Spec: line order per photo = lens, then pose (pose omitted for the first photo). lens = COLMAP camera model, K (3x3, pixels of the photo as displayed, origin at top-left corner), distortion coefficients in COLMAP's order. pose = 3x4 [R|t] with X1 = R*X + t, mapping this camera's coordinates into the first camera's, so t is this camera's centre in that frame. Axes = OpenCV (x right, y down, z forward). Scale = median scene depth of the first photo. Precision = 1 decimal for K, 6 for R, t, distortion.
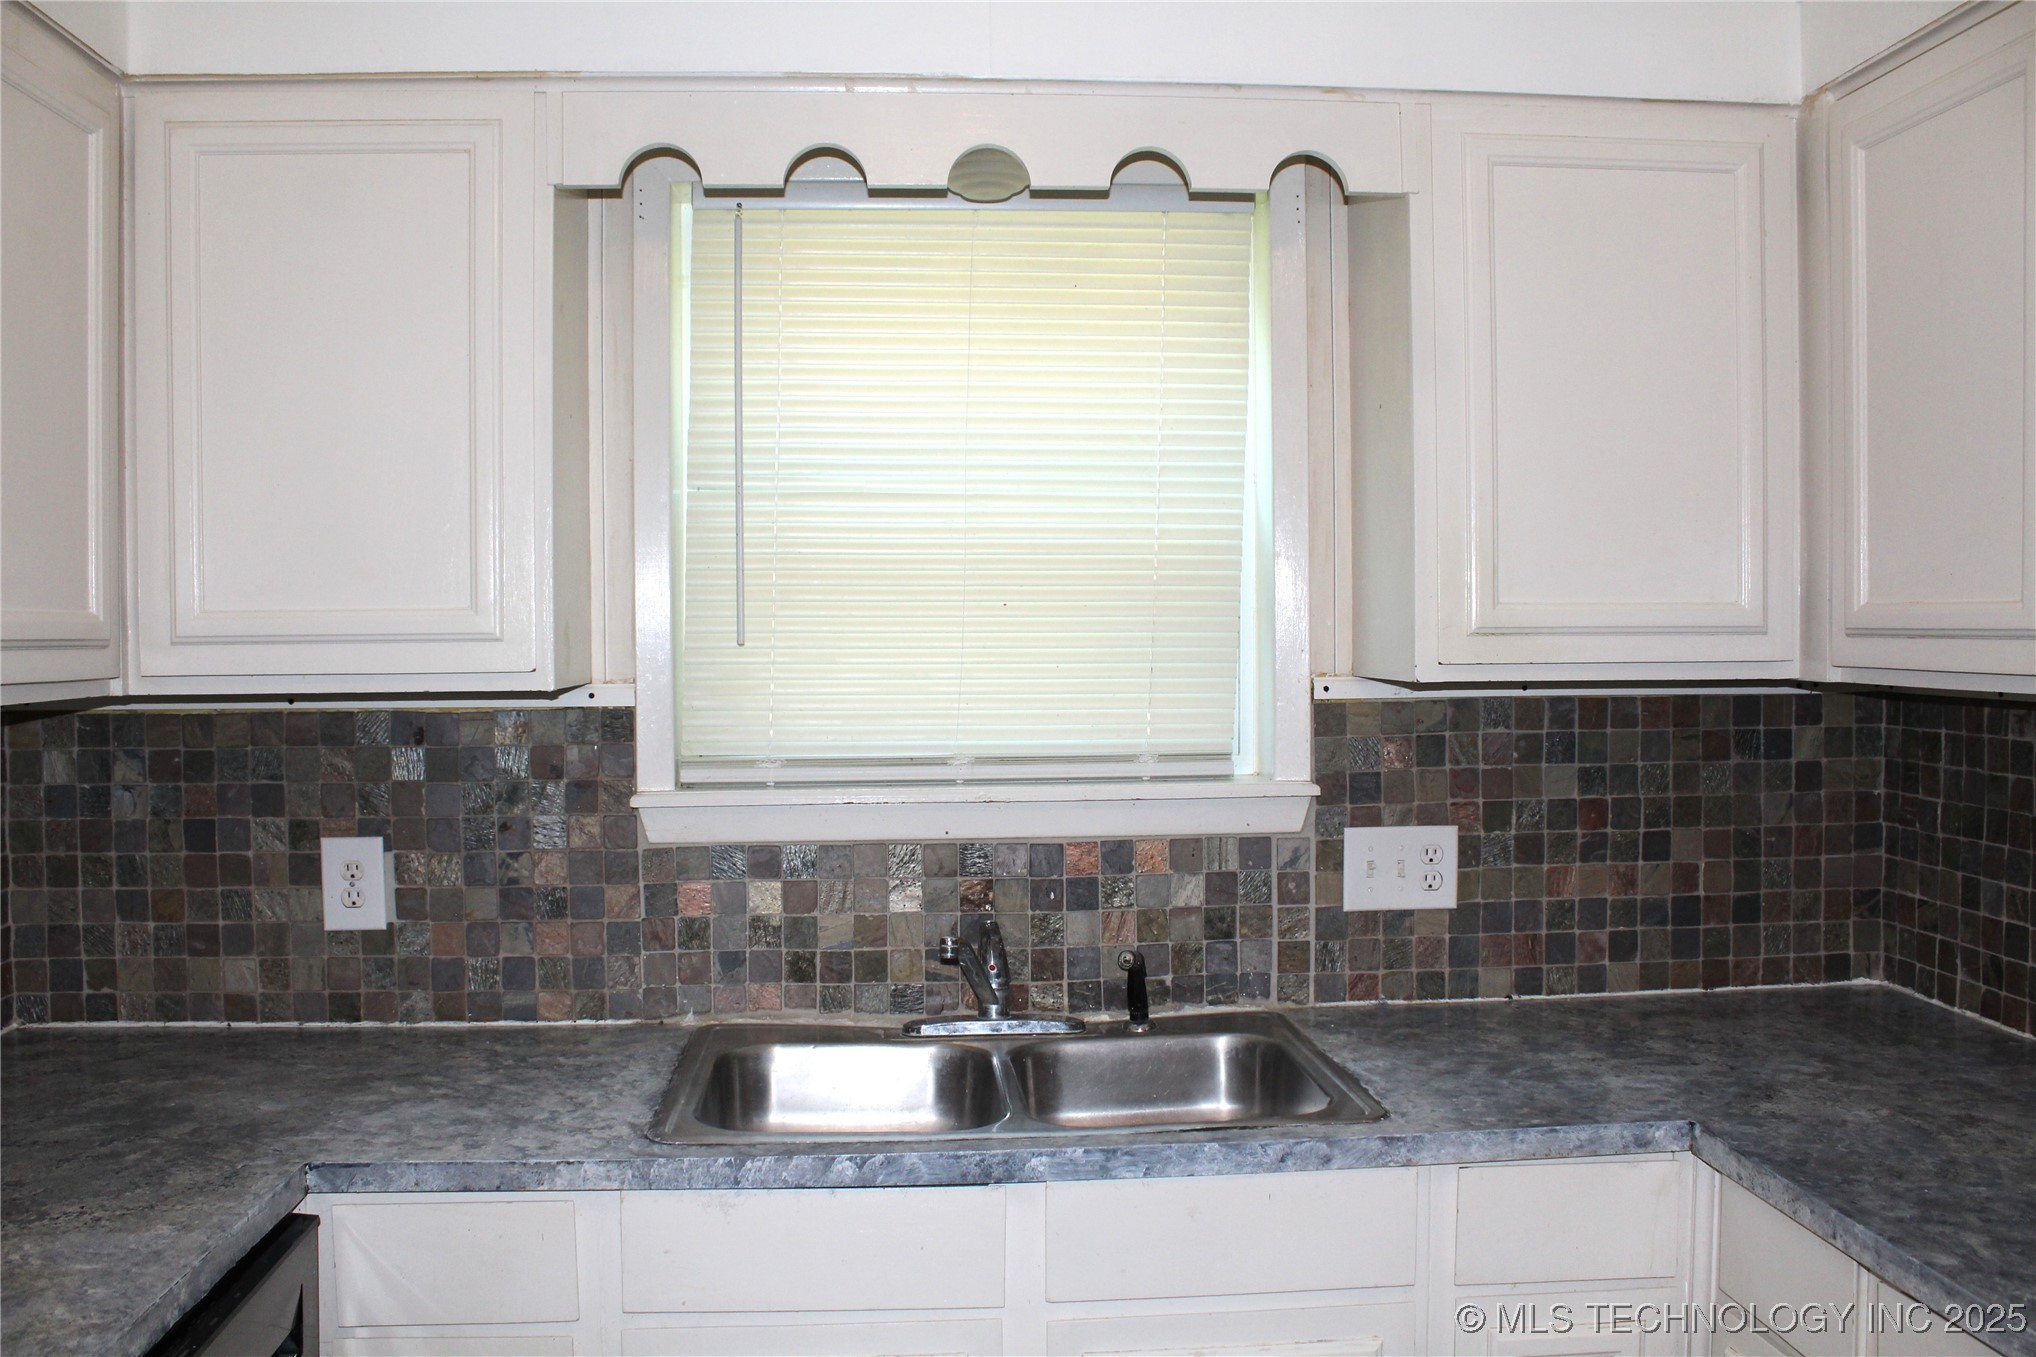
lens RADIAL K [[1716.3, 0, 1006.0], [0, 1716.3, 681.9], [0, 0, 1]] dist [-0.177414, 0.151969]
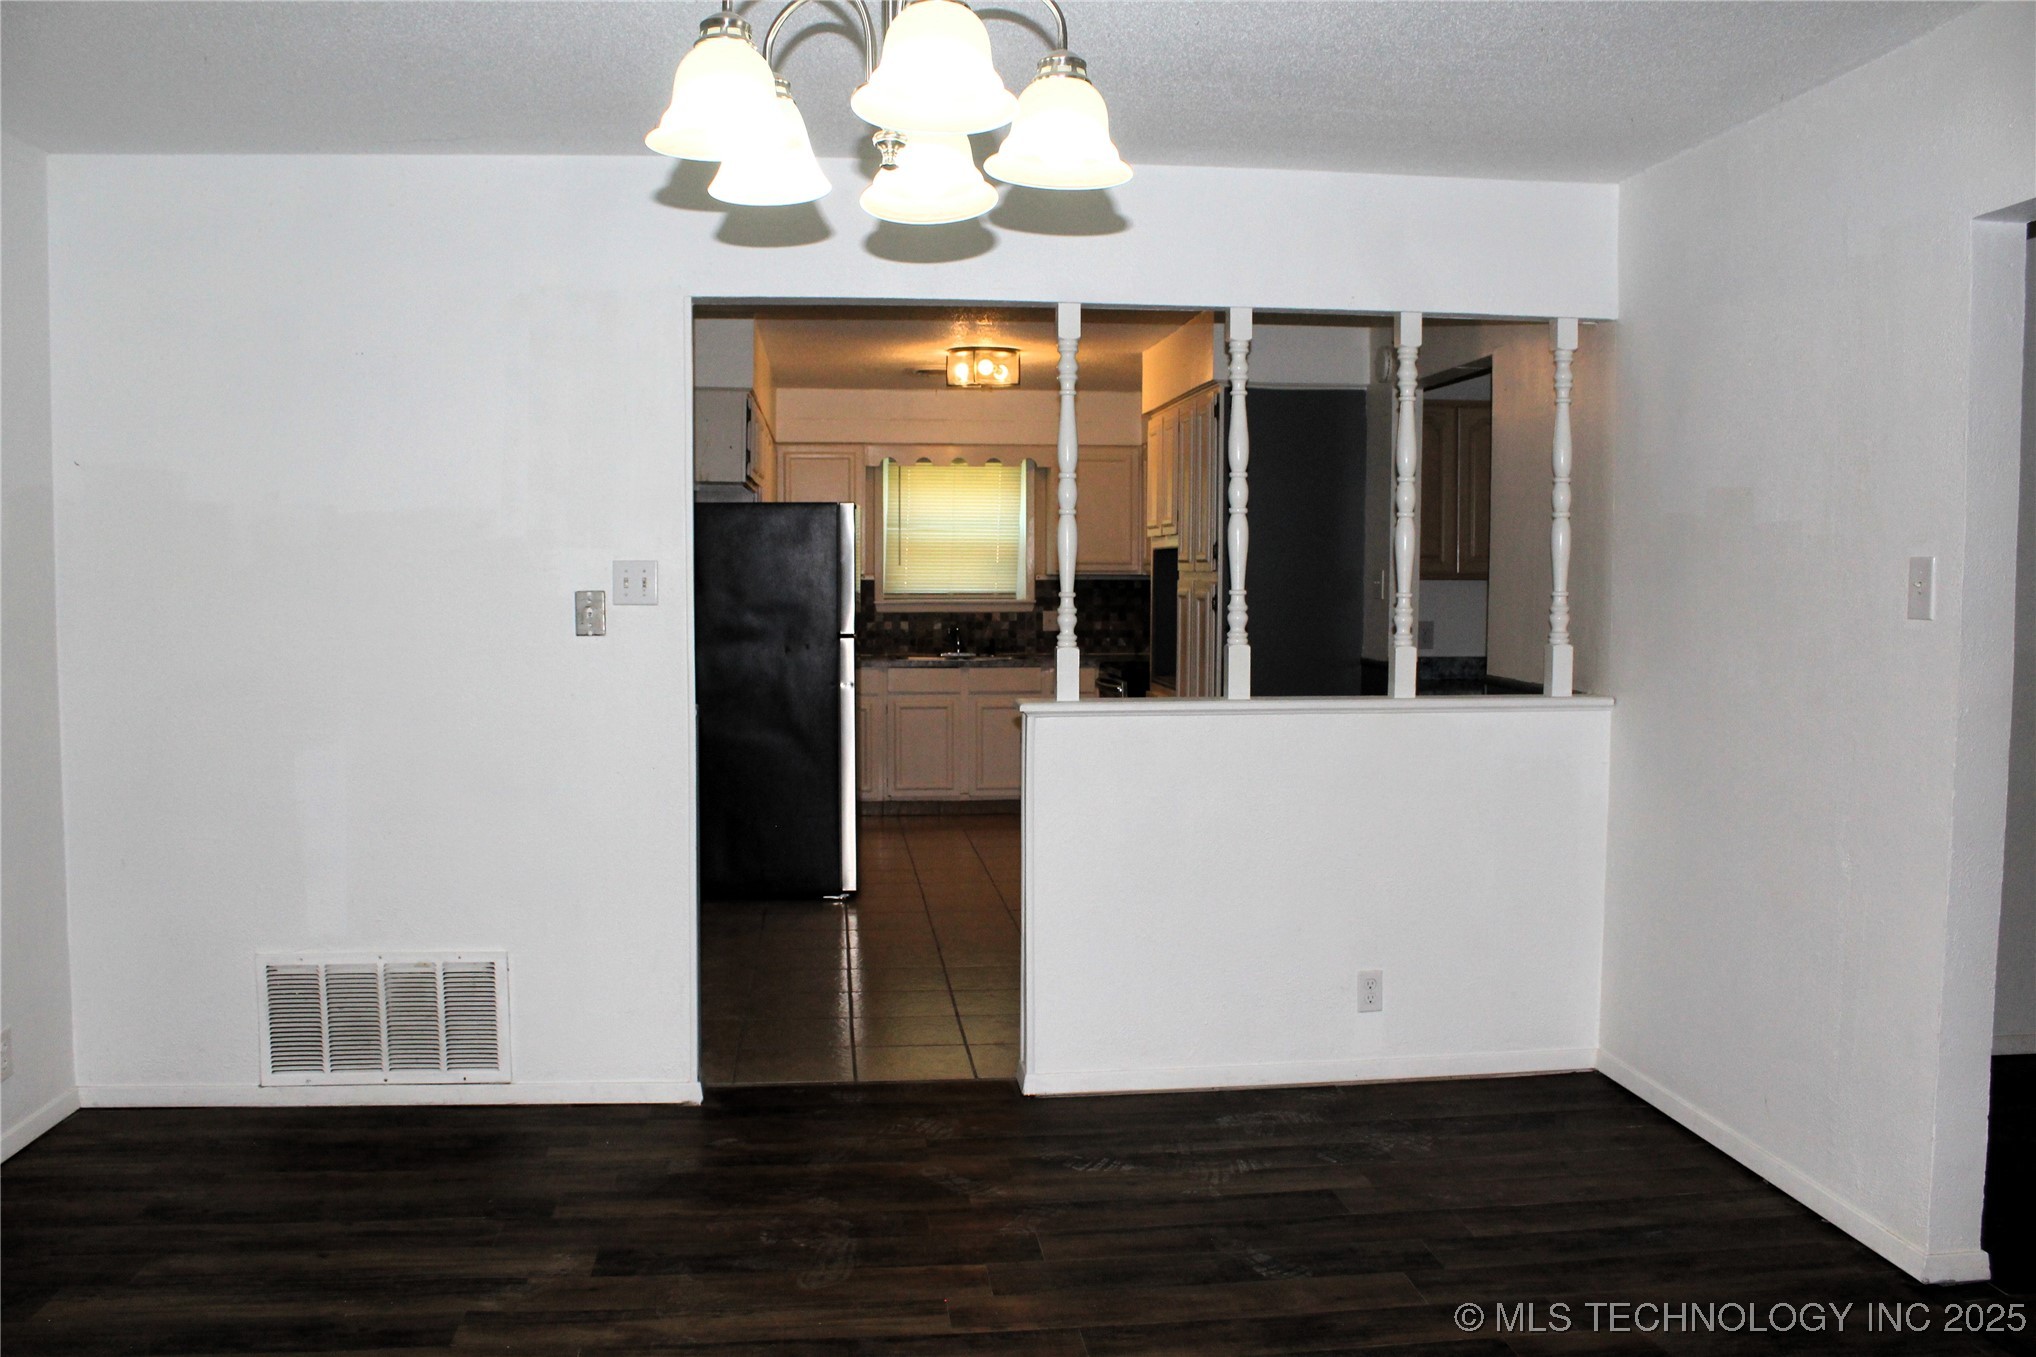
lens RADIAL K [[1716.3, 0, 1006.0], [0, 1716.3, 681.9], [0, 0, 1]] dist [-0.177414, 0.151969]
pose [[0.999602, 0.007341, 0.027232, -0.004158], [-0.008232, 0.999430, 0.032755, 0.125251], [-0.026976, -0.032966, 0.999092, -3.267911]]
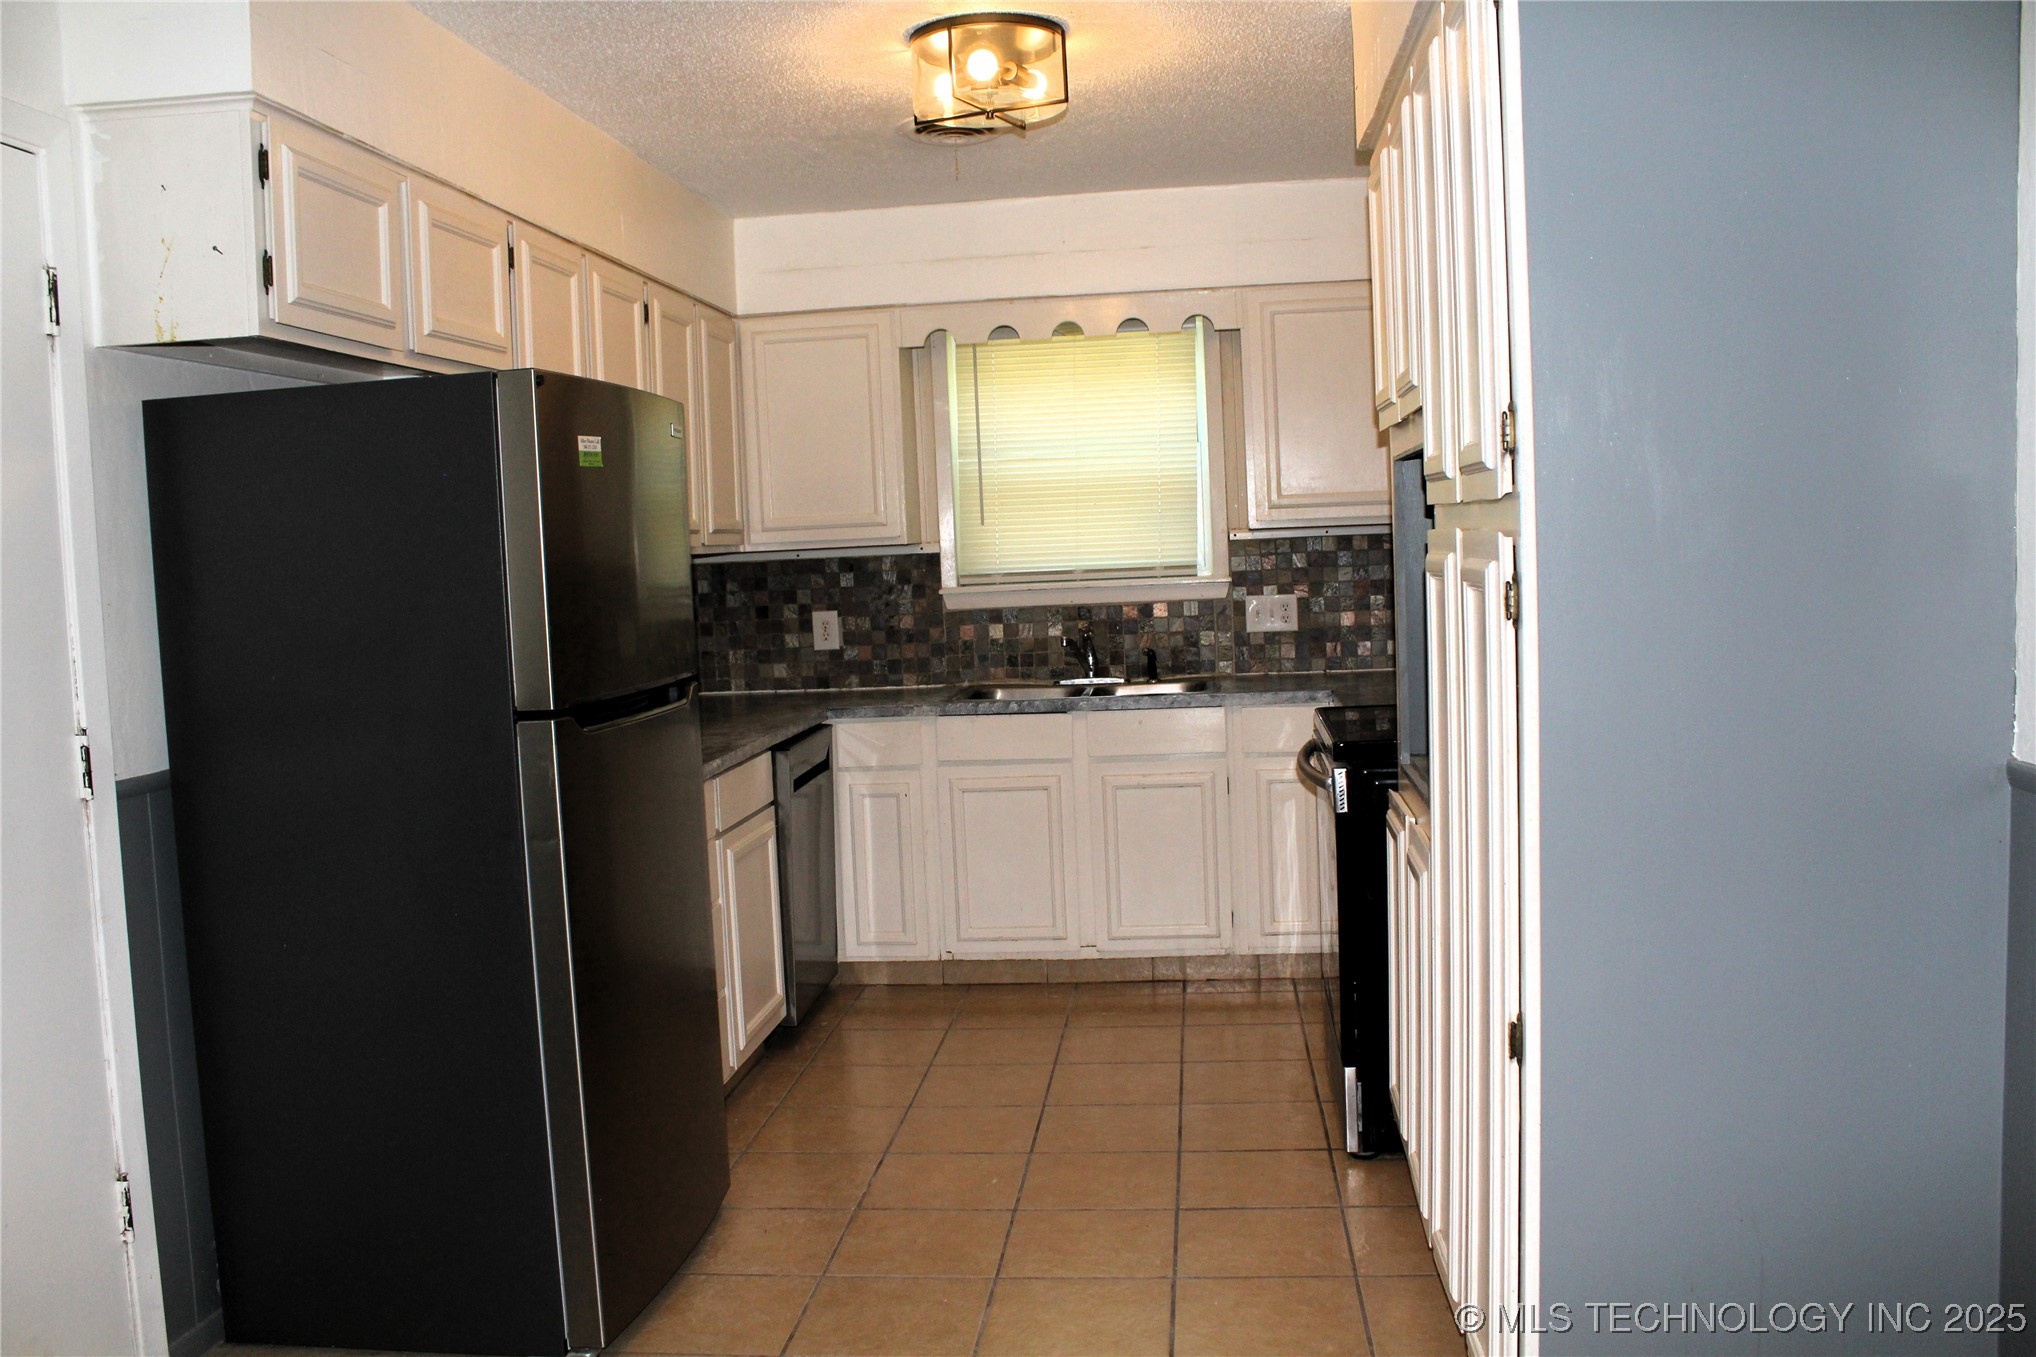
lens RADIAL K [[1716.3, 0, 1006.0], [0, 1716.3, 681.9], [0, 0, 1]] dist [-0.177414, 0.151969]
pose [[0.981308, -0.021267, -0.191264, 0.327393], [0.031769, 0.998141, 0.052007, 0.073283], [0.189802, -0.057111, 0.980160, -1.342526]]
